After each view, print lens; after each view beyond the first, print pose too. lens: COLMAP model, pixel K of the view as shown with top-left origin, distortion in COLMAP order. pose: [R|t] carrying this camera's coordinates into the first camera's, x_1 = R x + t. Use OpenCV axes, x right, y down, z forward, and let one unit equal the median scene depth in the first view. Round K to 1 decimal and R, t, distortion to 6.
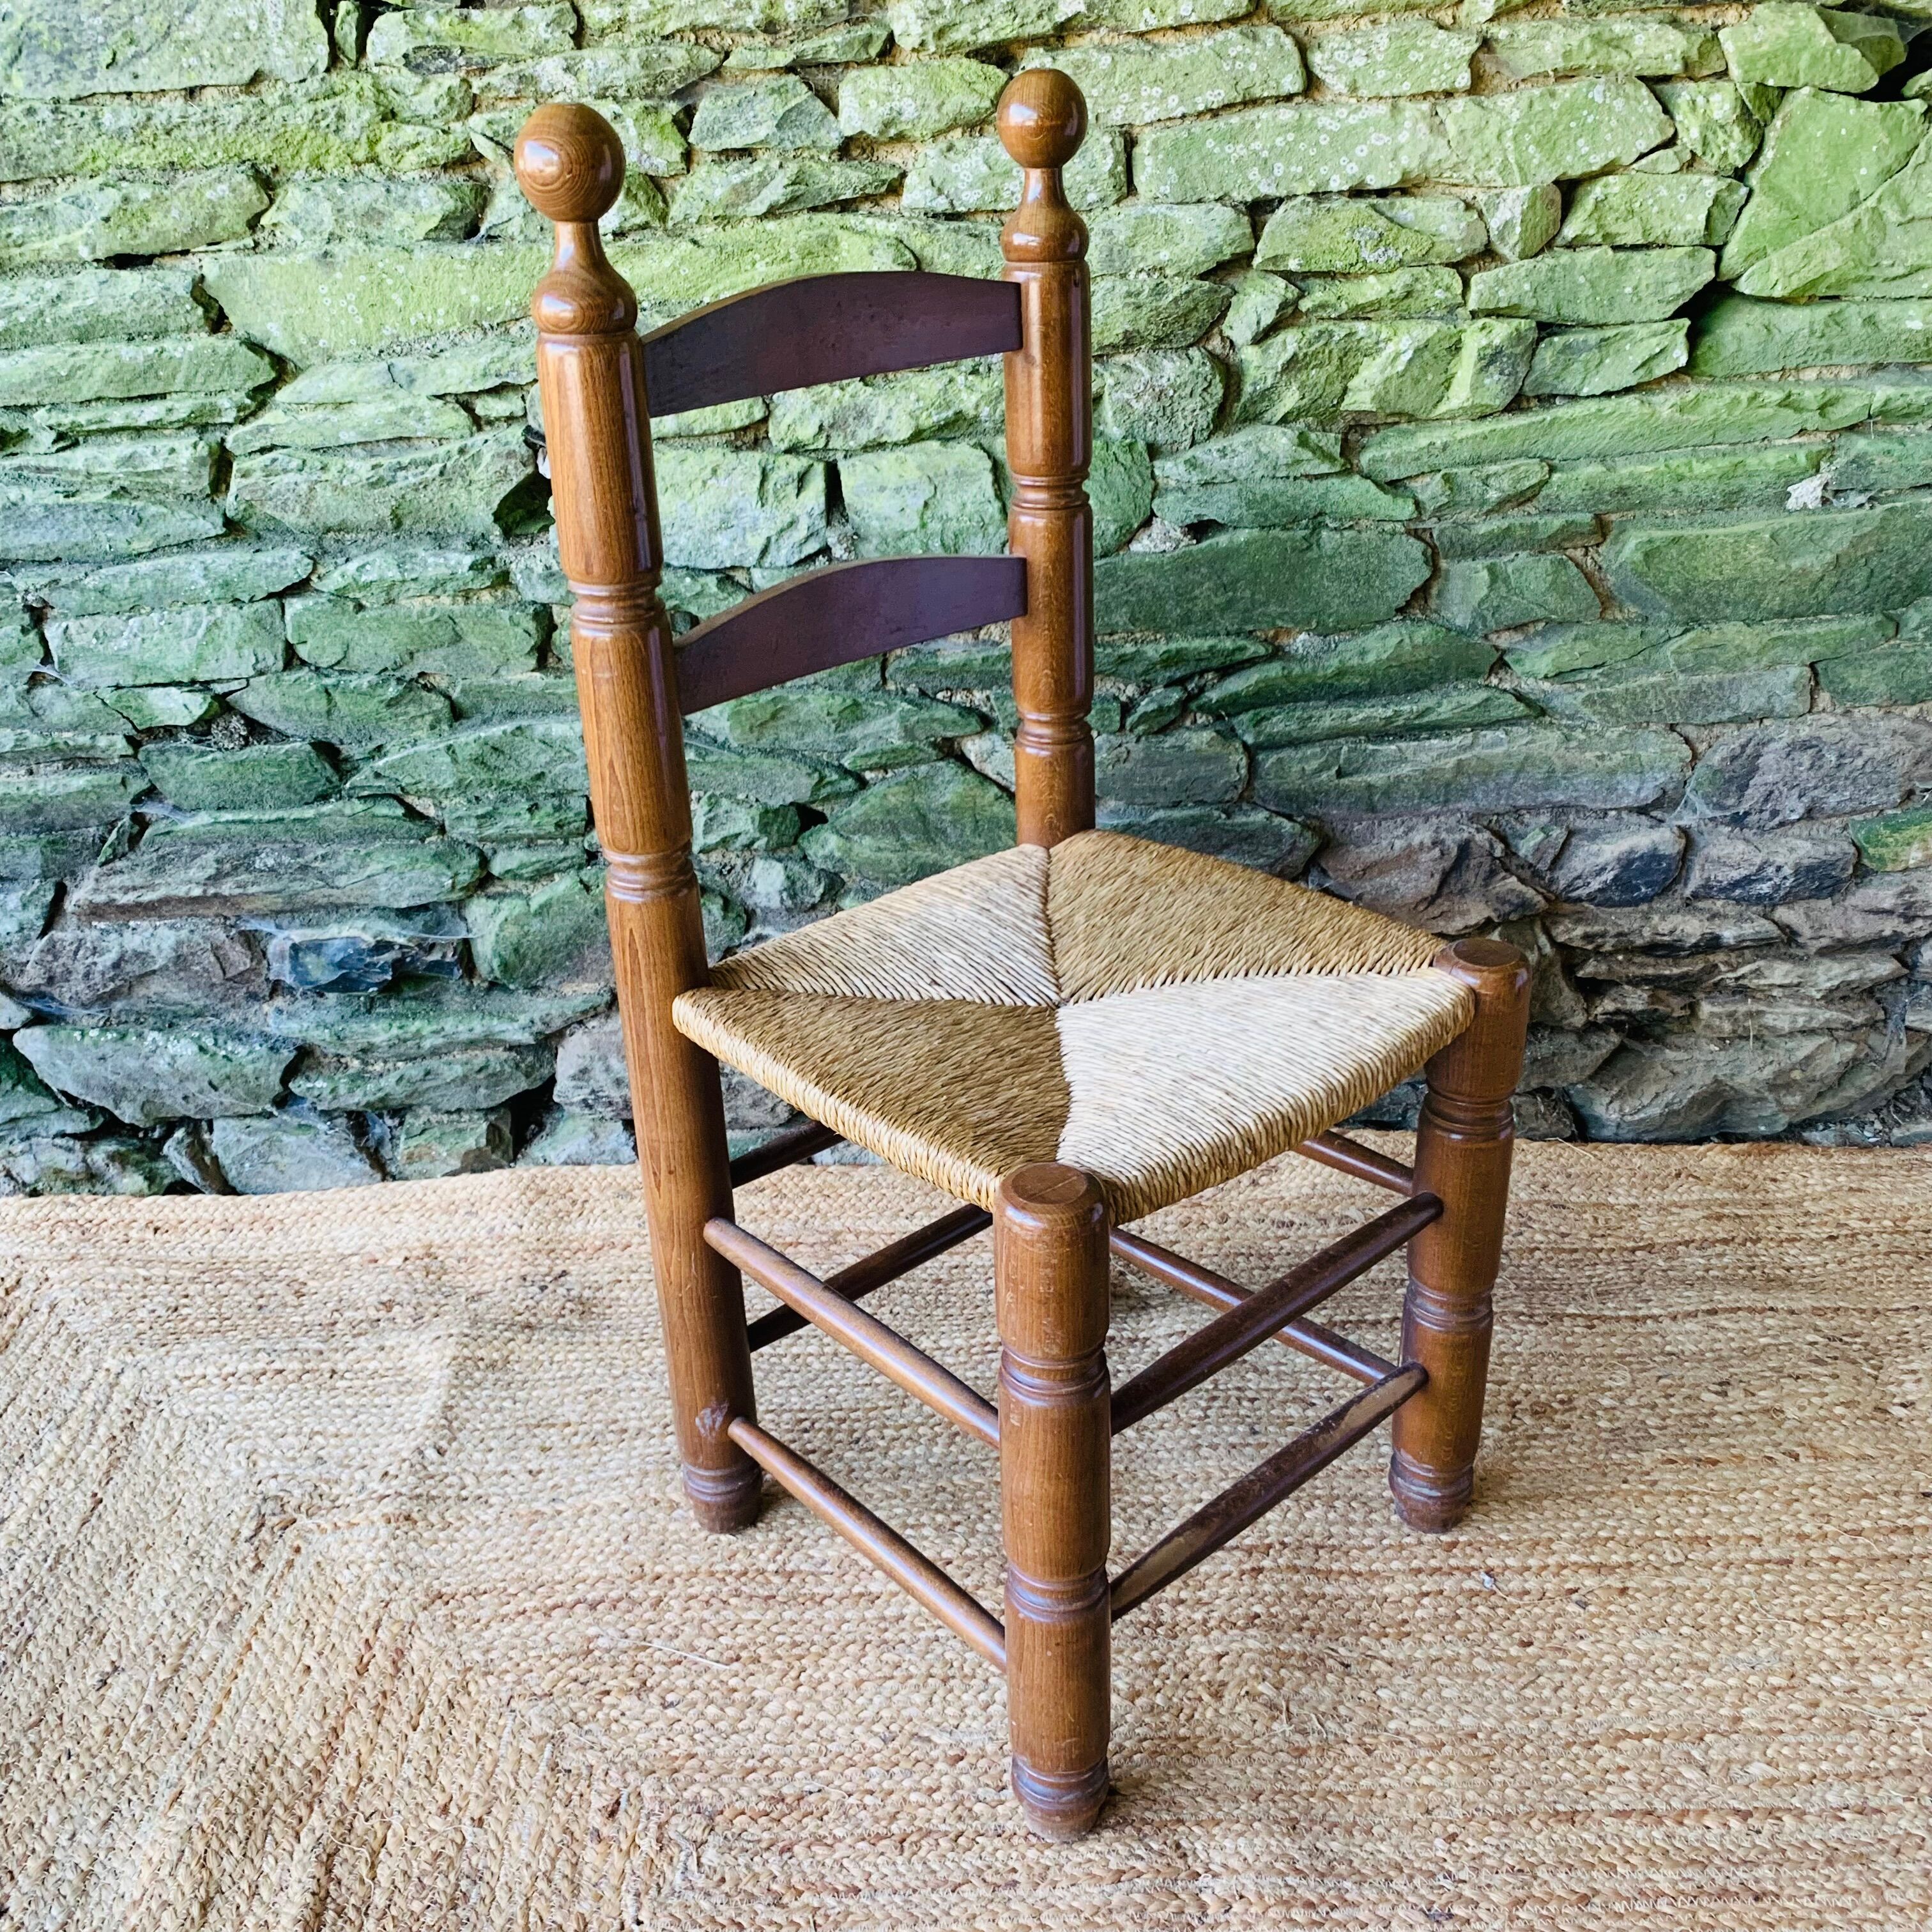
lens RADIAL K [[2008.6, 0, 943.2], [0, 2008.6, 972.9], [0, 0, 1]] dist [-0.004519, 0.003871]
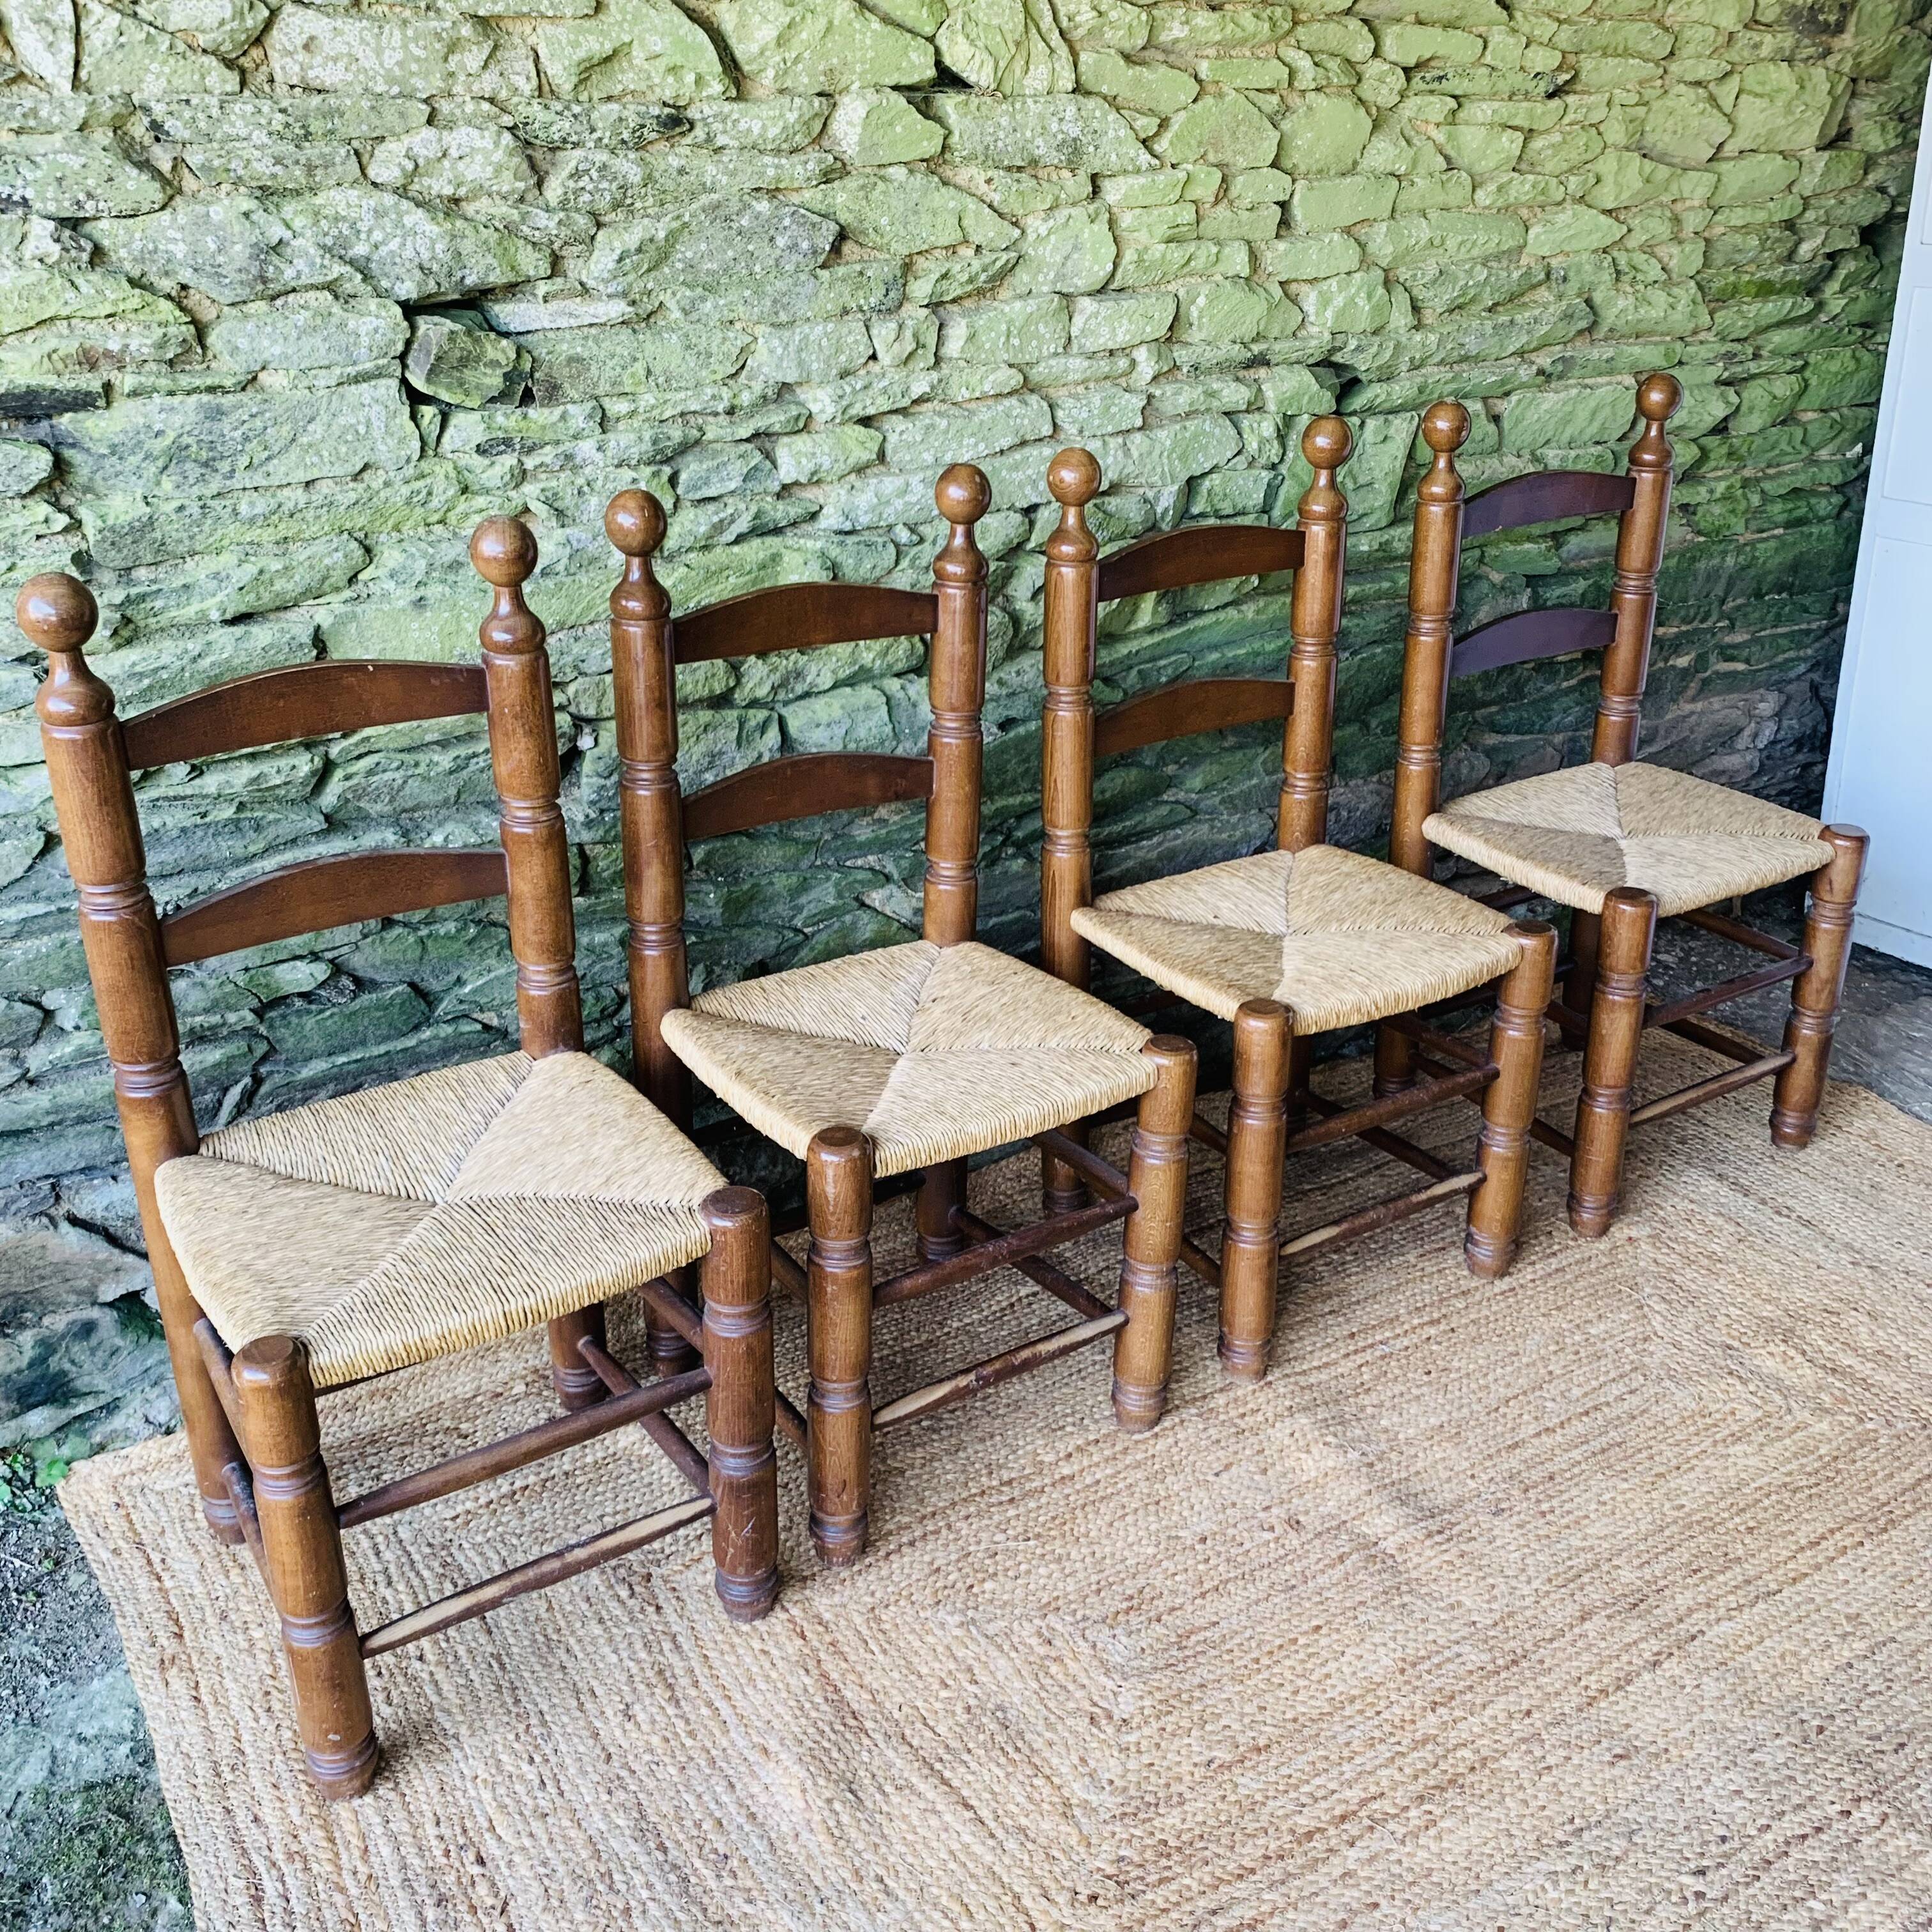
lens RADIAL K [[2029.3, 0, 987.8], [0, 2029.3, 959.6], [0, 0, 1]] dist [0.039235, -0.076744]
pose [[0.844824, -0.181371, 0.503366, -0.673148], [0.195517, 0.980379, 0.025101, -0.097800], [-0.498042, 0.077211, 0.863709, -0.250700]]
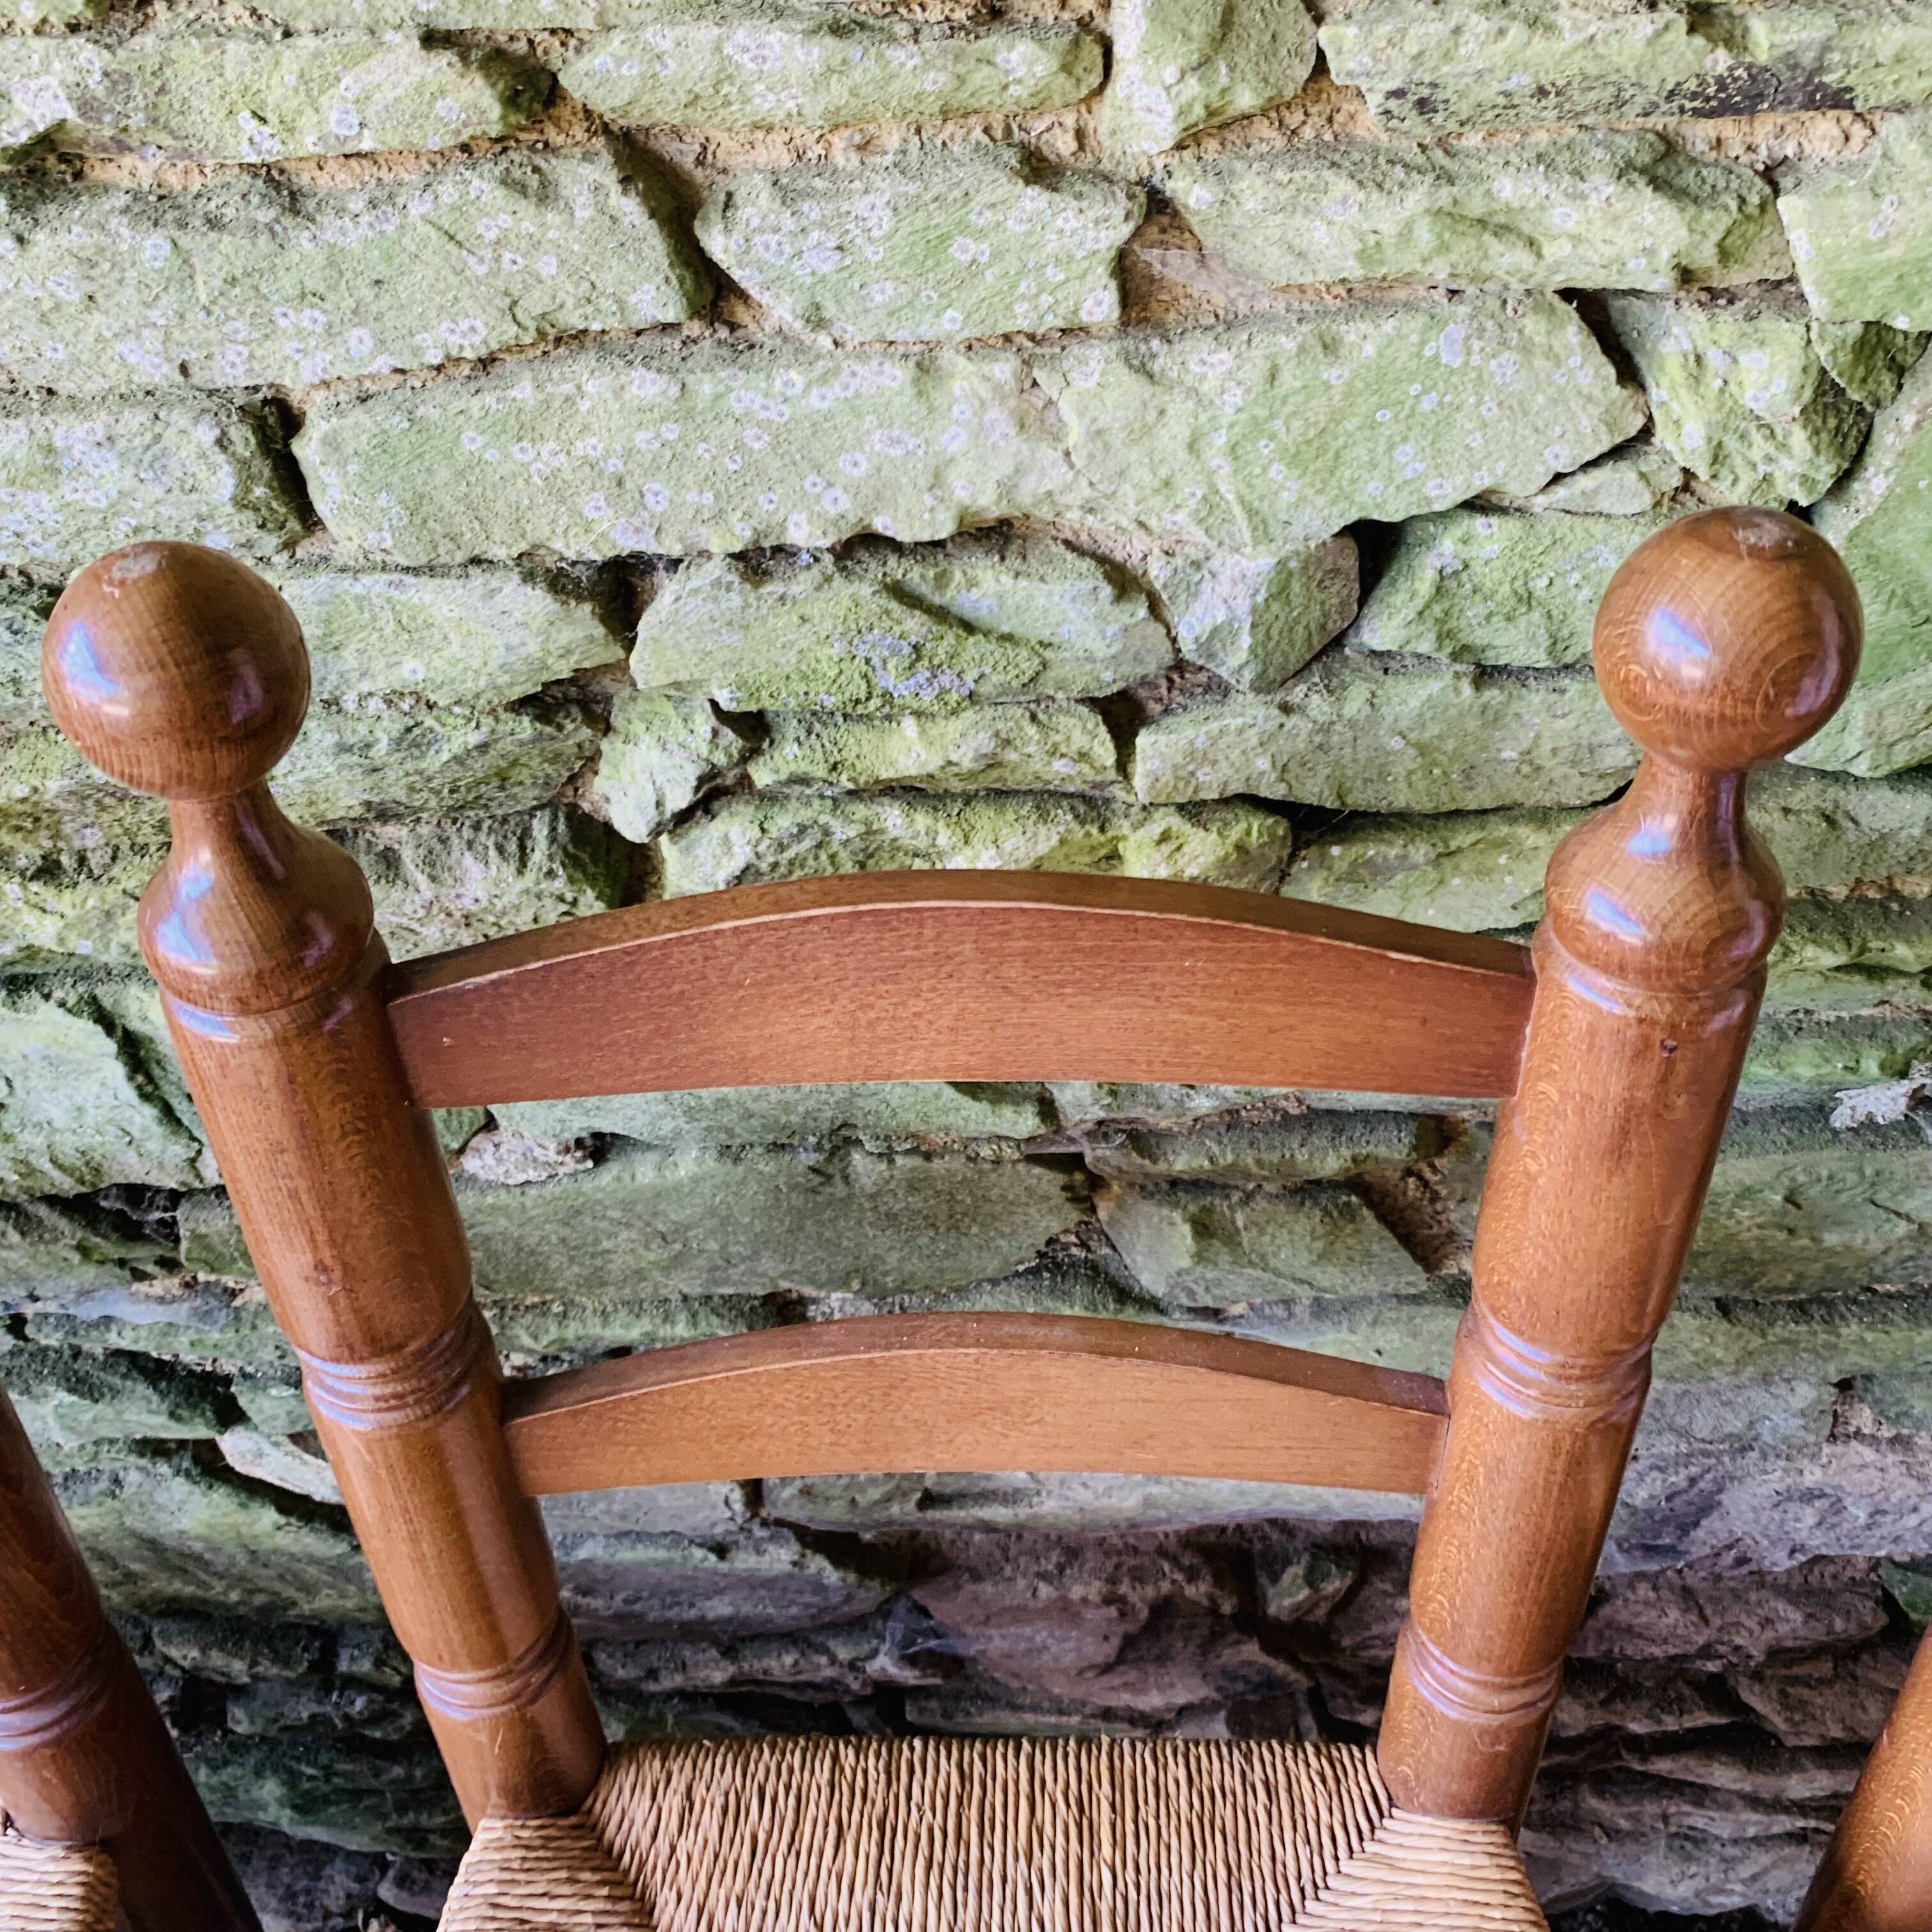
lens RADIAL K [[1982.1, 0, 1005.5], [0, 1982.1, 973.7], [0, 0, 1]] dist [0.117223, -0.324948]
pose [[0.999208, 0.034993, -0.018942, 0.242843], [-0.028800, 0.964484, 0.262568, -0.405058], [0.027457, -0.261814, 0.964728, 0.569760]]
